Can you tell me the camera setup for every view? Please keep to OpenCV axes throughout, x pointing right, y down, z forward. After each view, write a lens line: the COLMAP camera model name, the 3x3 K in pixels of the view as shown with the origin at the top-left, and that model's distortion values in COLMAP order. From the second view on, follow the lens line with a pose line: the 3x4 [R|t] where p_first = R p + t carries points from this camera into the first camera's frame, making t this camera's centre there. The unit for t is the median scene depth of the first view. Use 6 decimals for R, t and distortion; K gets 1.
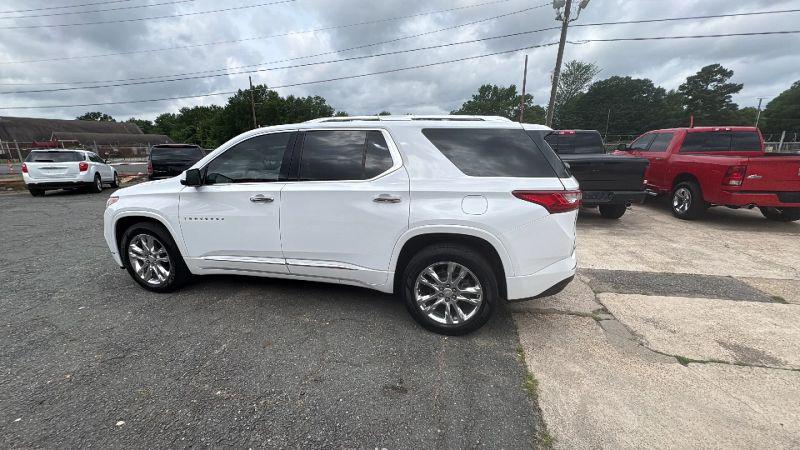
lens RADIAL K [[305.4, 0, 400.4], [0, 305.4, 221.2], [0, 0, 1]] dist [0.000239, 0.000097]
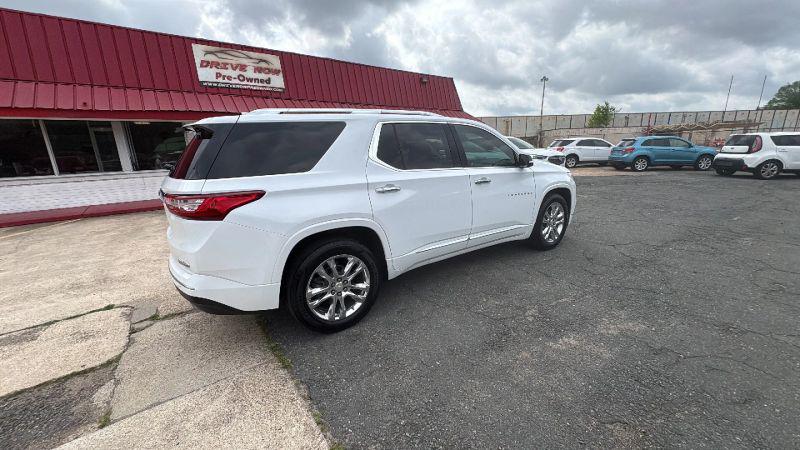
lens RADIAL K [[305.4, 0, 396.2], [0, 305.4, 230.7], [0, 0, 1]] dist [0.000239, 0.000097]
pose [[-0.678522, 0.221148, -0.700501, 0.674983], [-0.133778, 0.900459, 0.413856, -0.423917], [0.722296, 0.374522, -0.581396, 1.867702]]
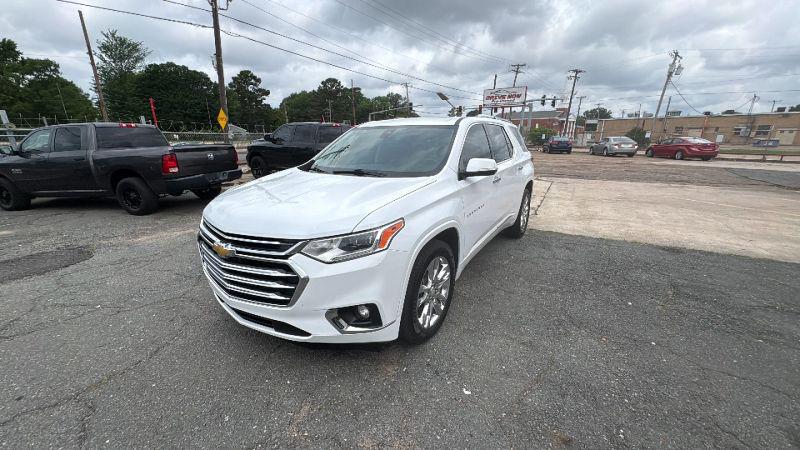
lens RADIAL K [[305.4, 0, 400.3], [0, 305.4, 223.7], [0, 0, 1]] dist [0.000239, 0.000097]
pose [[0.324902, -0.253650, 0.911099, -1.497994], [0.215869, 0.957822, 0.189678, -0.187584], [-0.920782, 0.135052, 0.365953, 0.810883]]
